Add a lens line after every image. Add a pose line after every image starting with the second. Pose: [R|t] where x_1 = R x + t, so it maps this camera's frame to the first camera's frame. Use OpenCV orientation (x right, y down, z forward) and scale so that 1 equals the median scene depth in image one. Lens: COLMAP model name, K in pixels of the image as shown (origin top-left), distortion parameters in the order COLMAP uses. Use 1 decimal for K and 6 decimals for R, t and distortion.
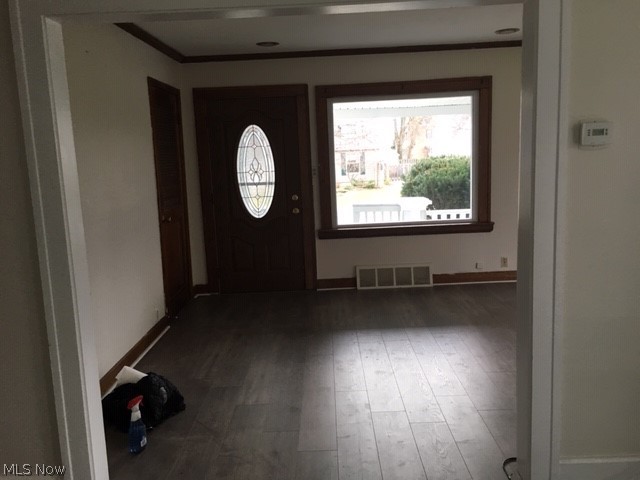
lens RADIAL K [[548.8, 0, 320.0], [0, 548.8, 240.0], [0, 0, 1]] dist [0.080594, -0.002451]
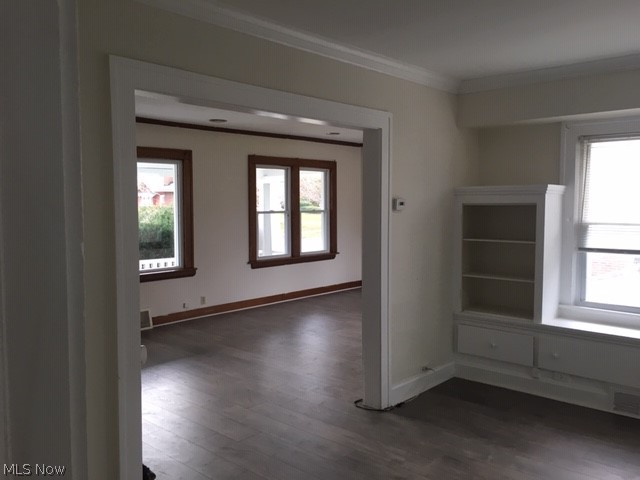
lens RADIAL K [[547.9, 0, 320.0], [0, 547.9, 240.0], [0, 0, 1]] dist [0.092692, -0.162947]
pose [[0.660645, -0.006383, 0.750672, -0.411868], [0.086869, 0.993896, -0.068001, 0.012613], [-0.745656, 0.110135, 0.657167, -0.002772]]
